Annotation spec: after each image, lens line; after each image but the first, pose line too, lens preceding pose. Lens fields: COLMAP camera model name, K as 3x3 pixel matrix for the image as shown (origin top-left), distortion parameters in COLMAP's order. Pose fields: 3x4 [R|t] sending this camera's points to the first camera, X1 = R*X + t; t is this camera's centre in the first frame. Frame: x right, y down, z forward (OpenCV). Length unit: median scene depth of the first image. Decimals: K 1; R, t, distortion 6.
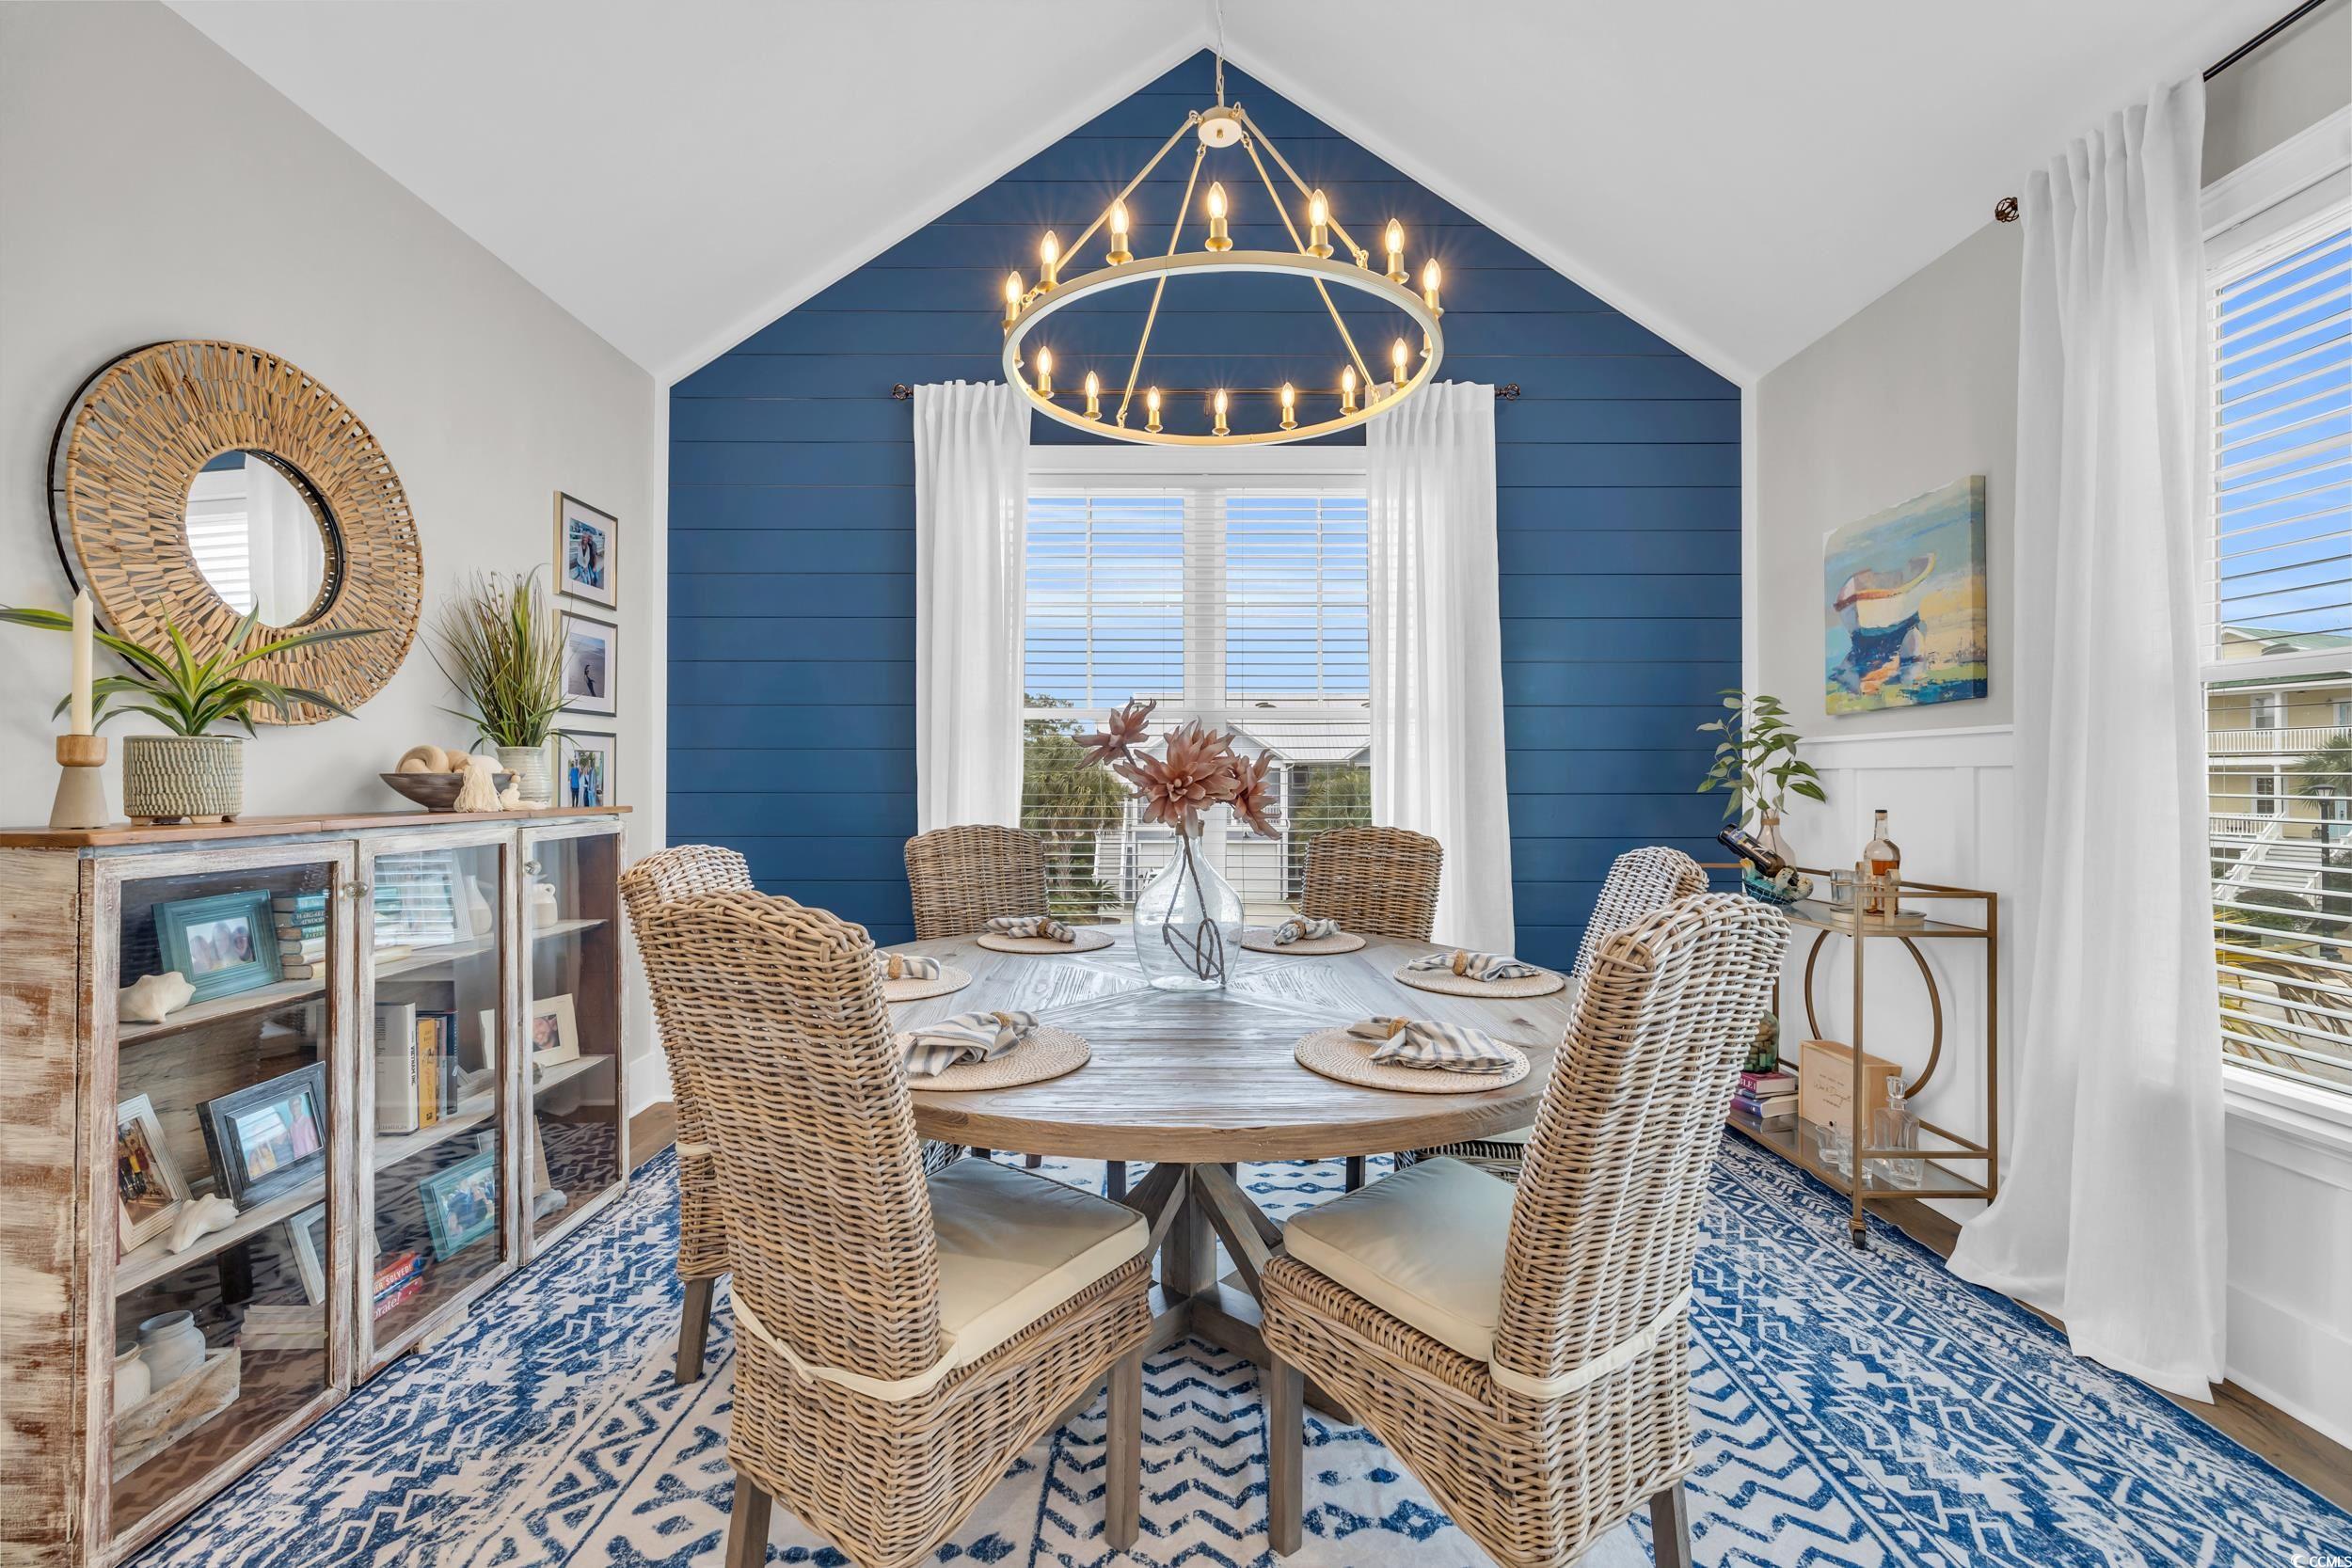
lens RADIAL K [[1004.9, 0, 1167.0], [0, 1004.9, 775.2], [0, 0, 1]] dist [-0.001140, 0.000445]
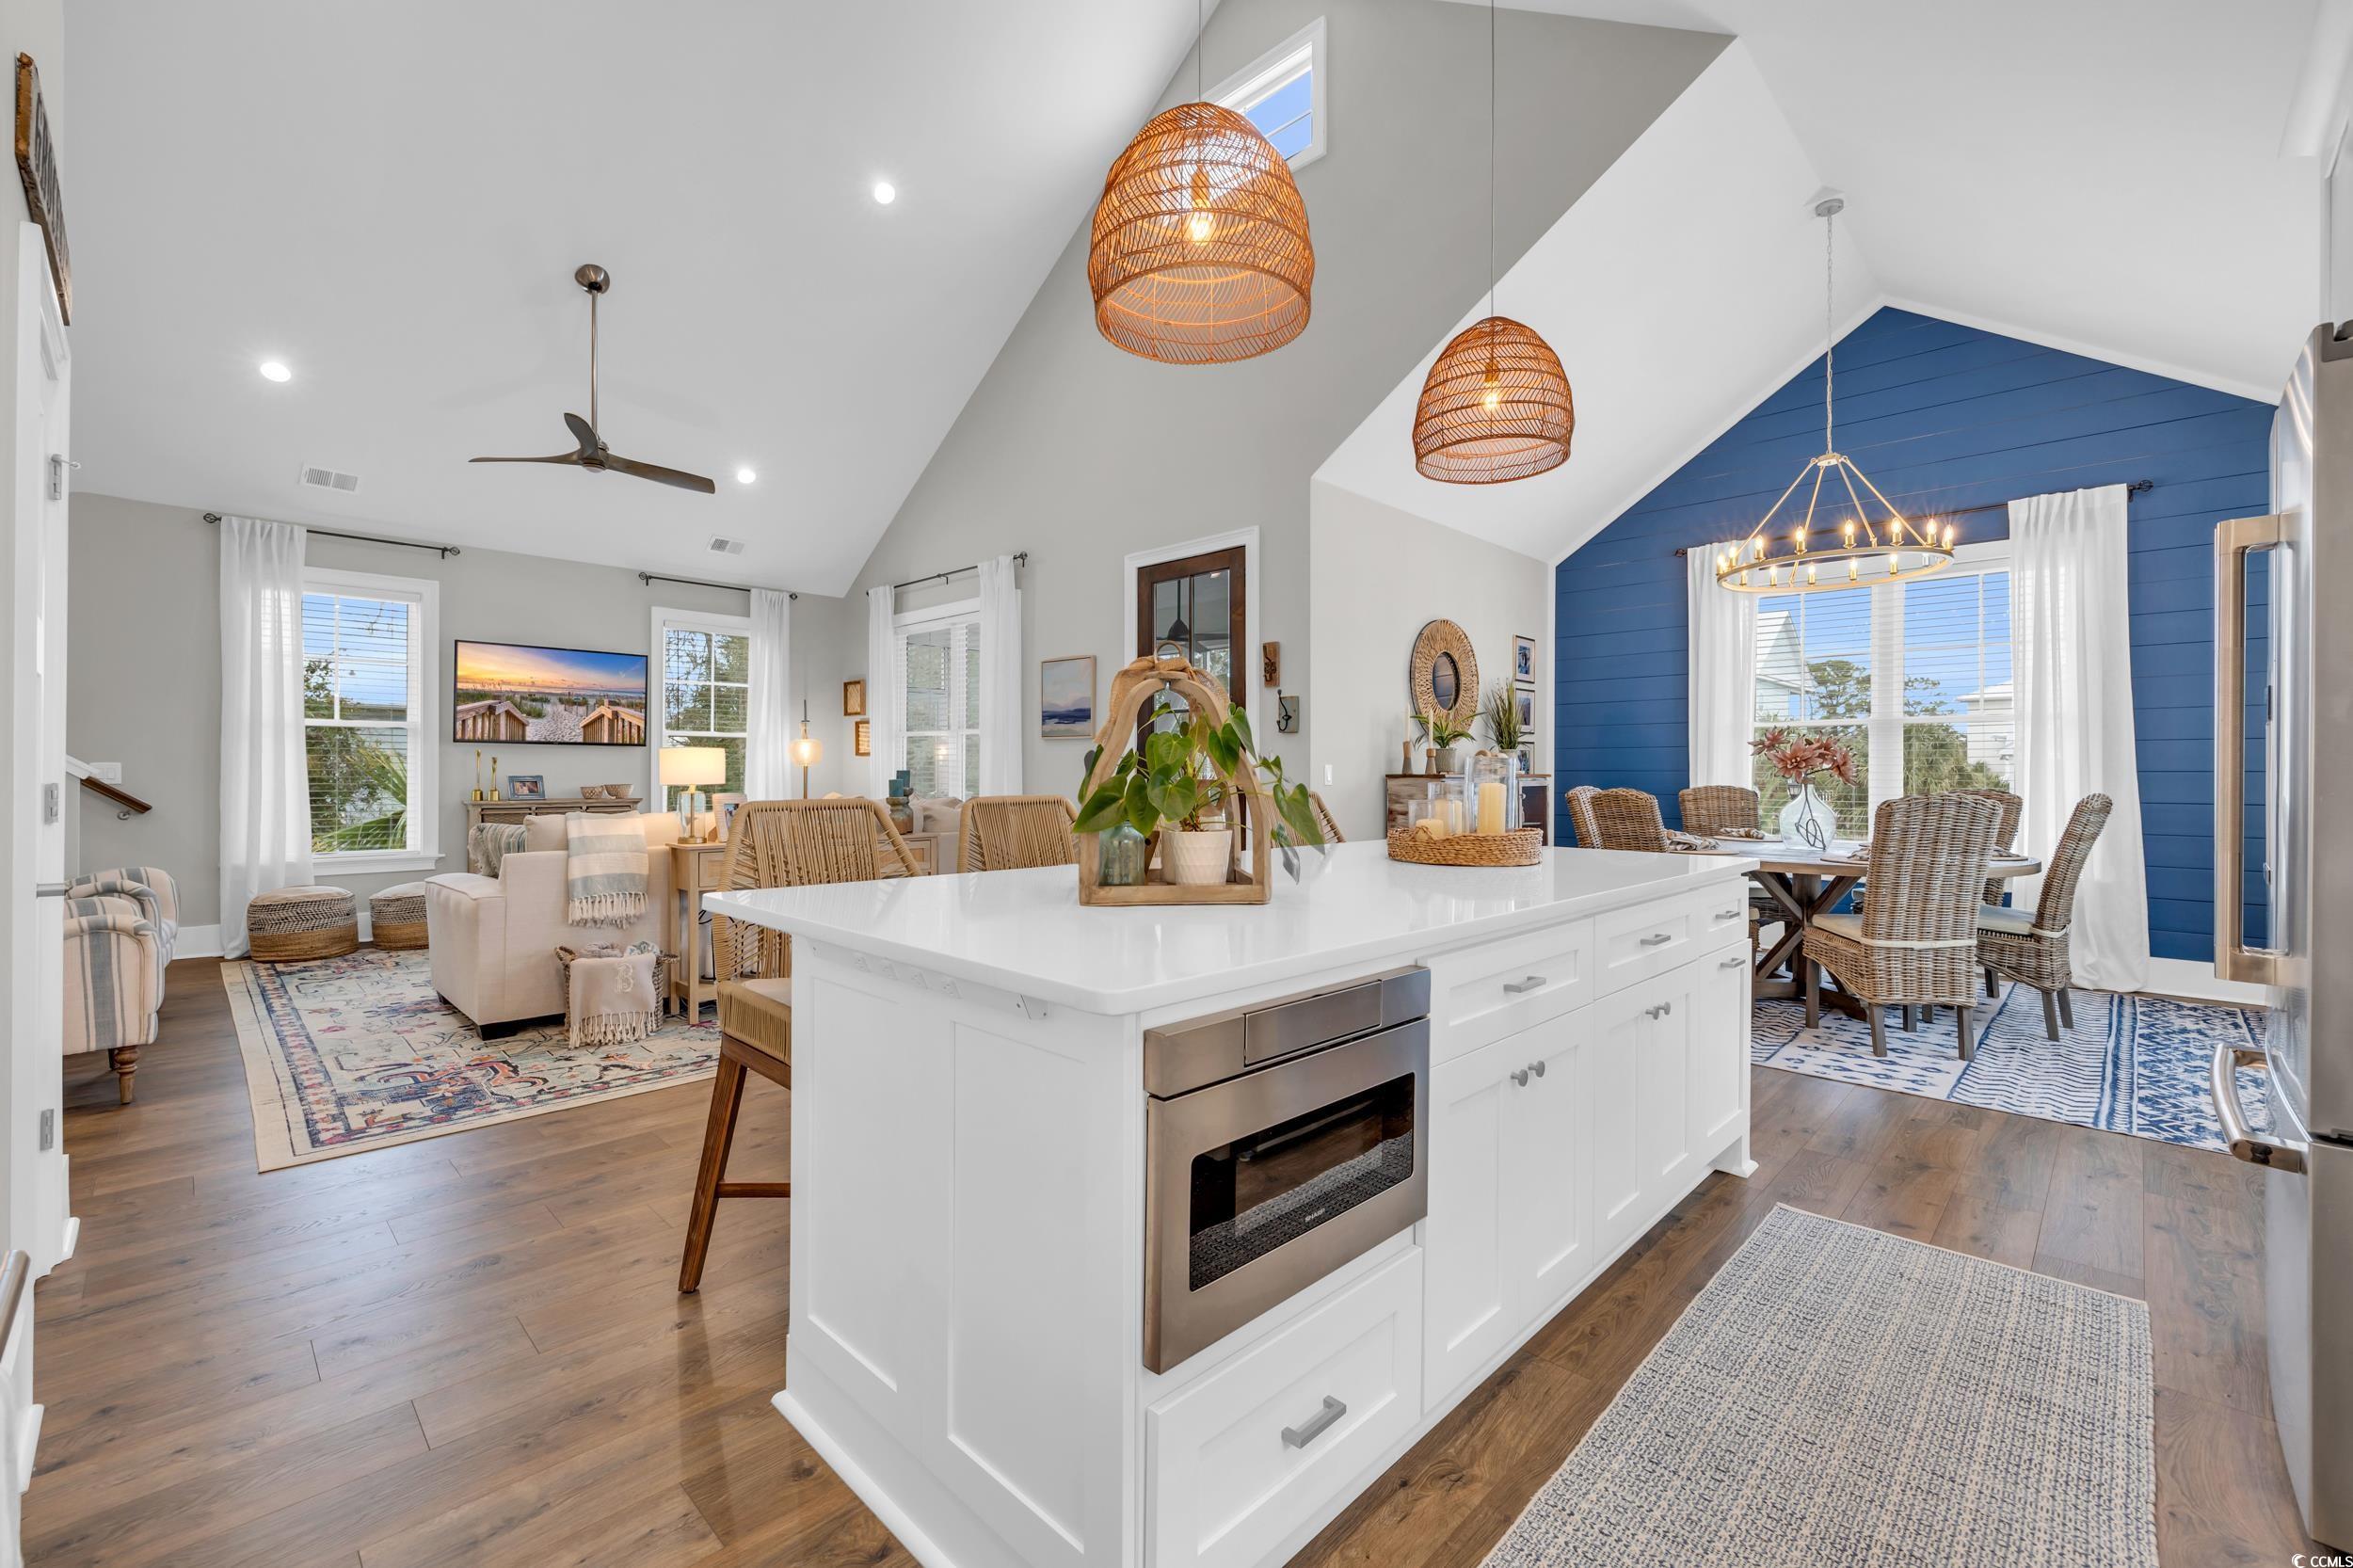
lens RADIAL K [[1005.5, 0, 1167.5], [0, 1005.5, 775.2], [0, 0, 1]] dist [-0.001140, 0.000445]
pose [[0.718124, 0.002354, -0.695911, 0.495163], [-0.000109, 0.999995, 0.003270, 0.029362], [0.695915, -0.002272, 0.718121, -1.419718]]
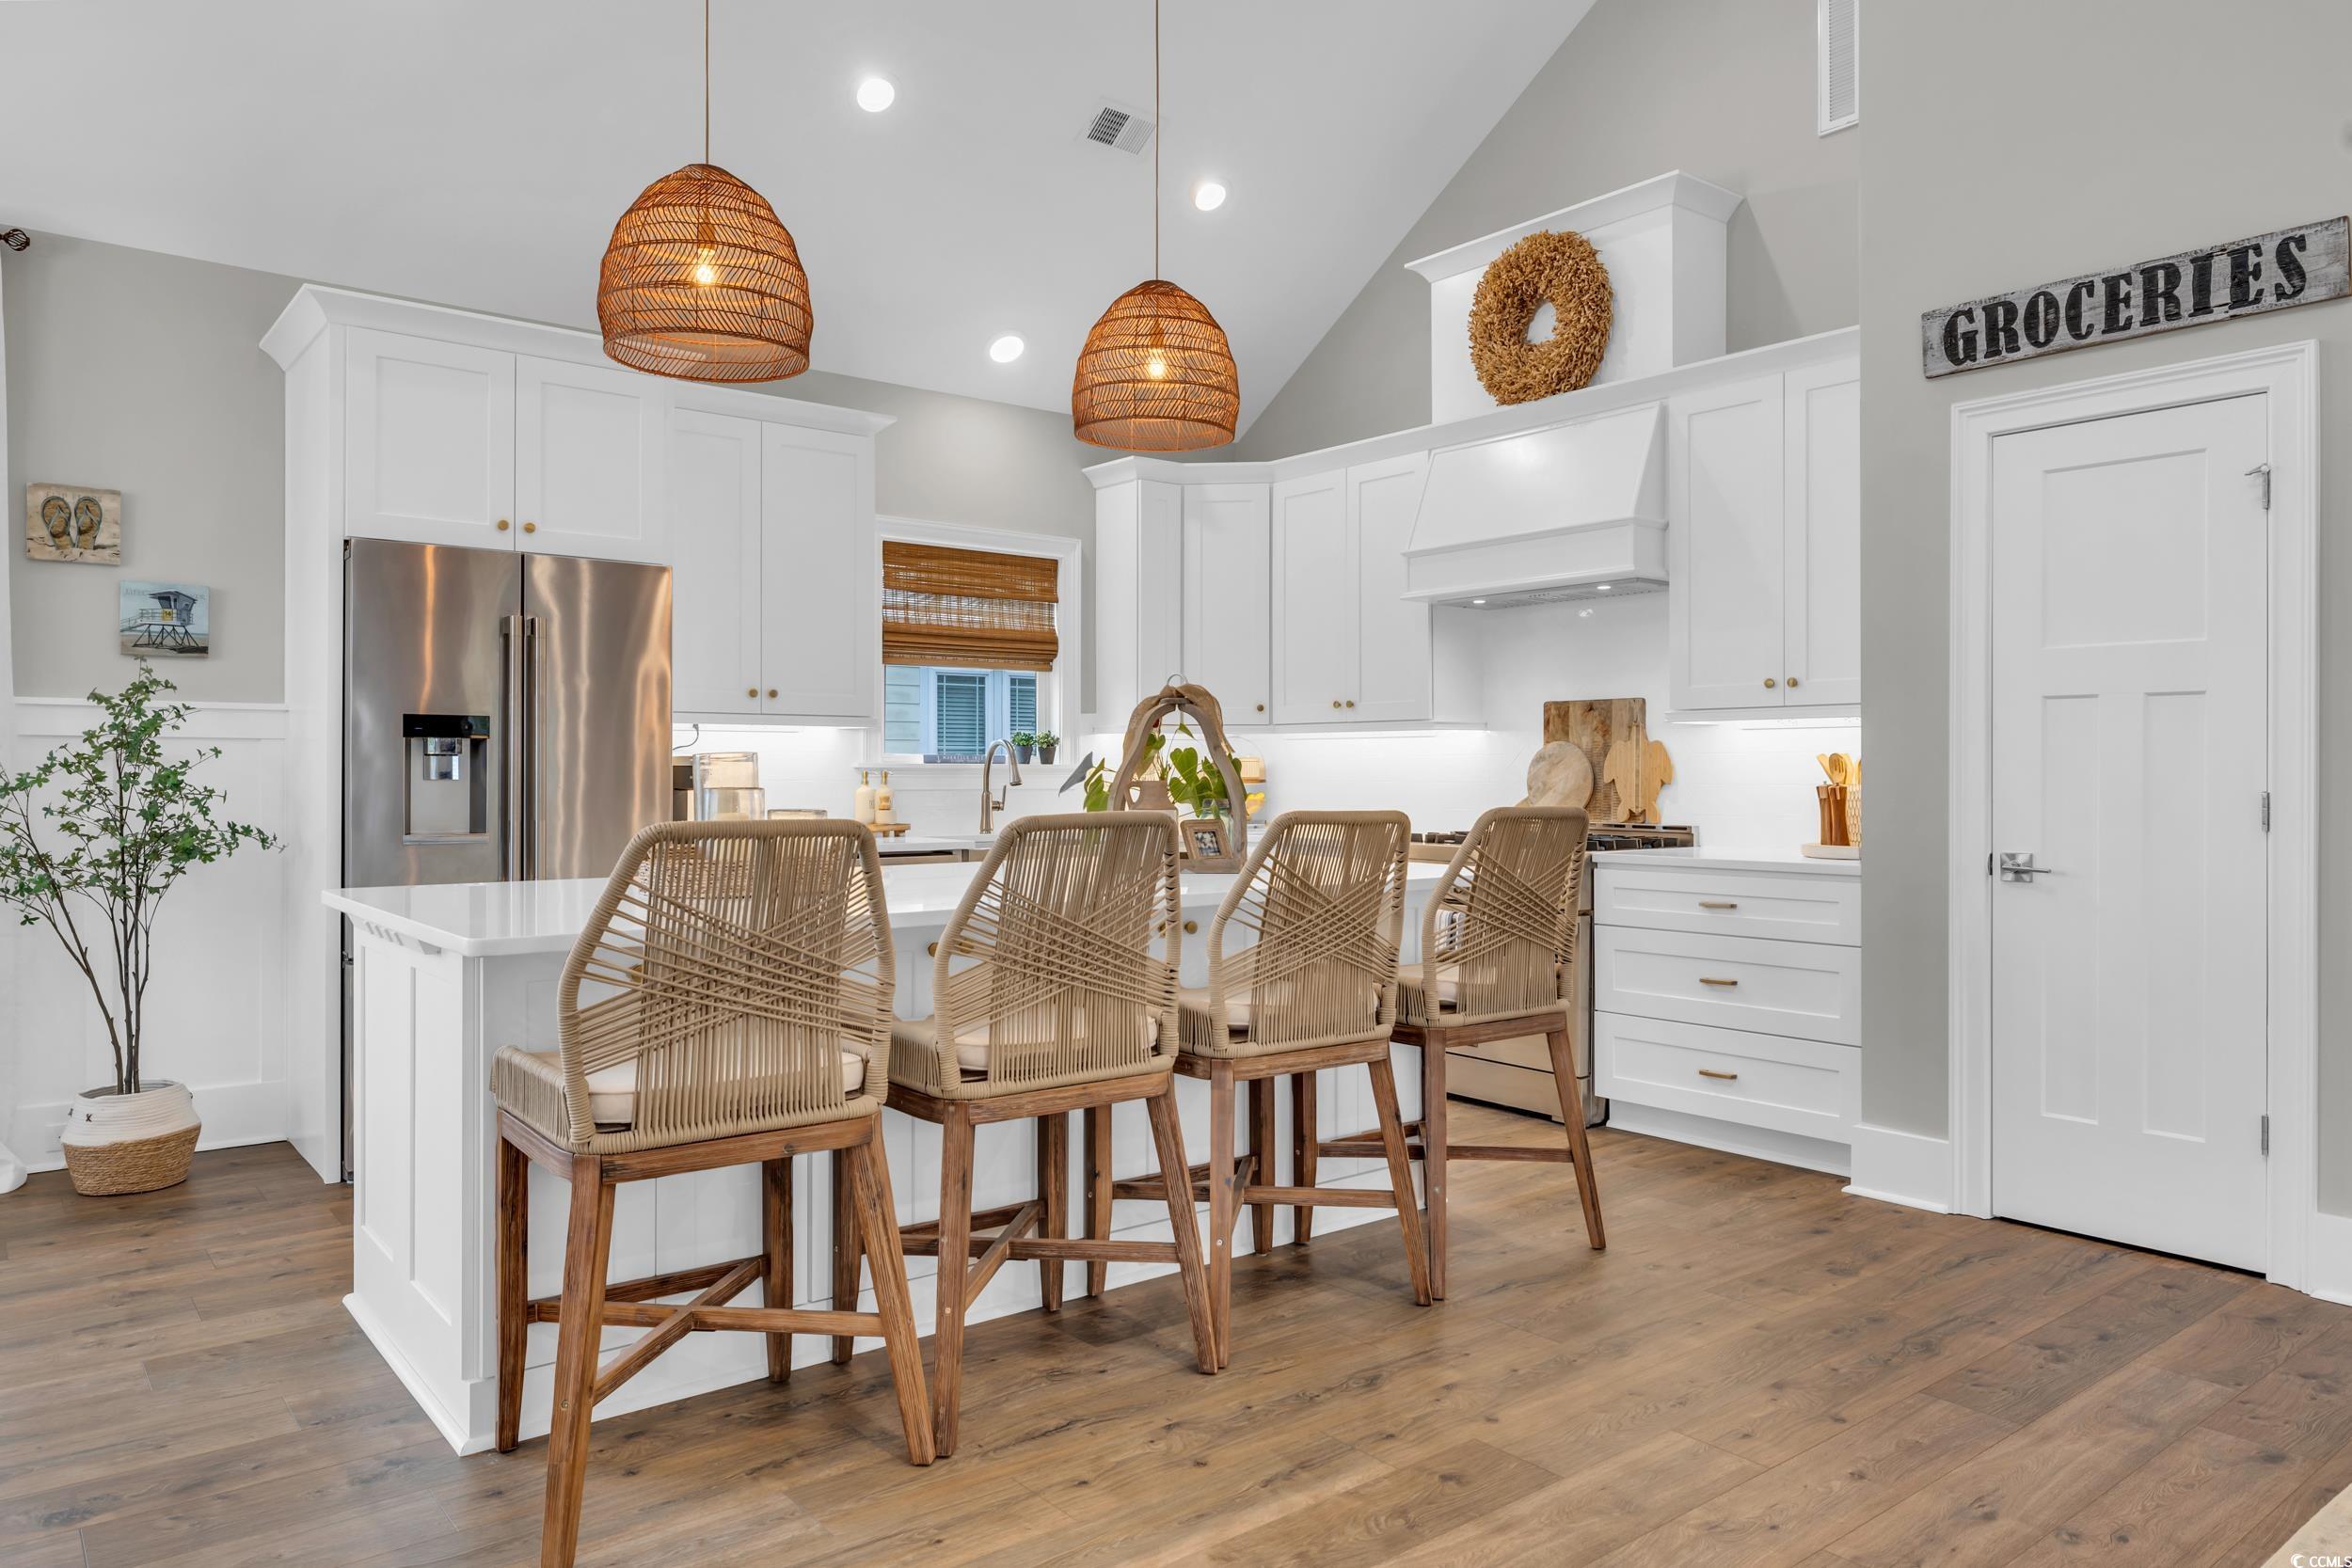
lens RADIAL K [[1522.6, 0, 1176.0], [0, 1522.6, 784.0], [0, 0, 1]] dist [-0.001786, 0.000916]
pose [[-0.637280, -0.006464, 0.770605, -1.295992], [-0.004416, 0.999979, 0.004736, 0.029512], [-0.770620, -0.000385, -0.637295, 0.178220]]
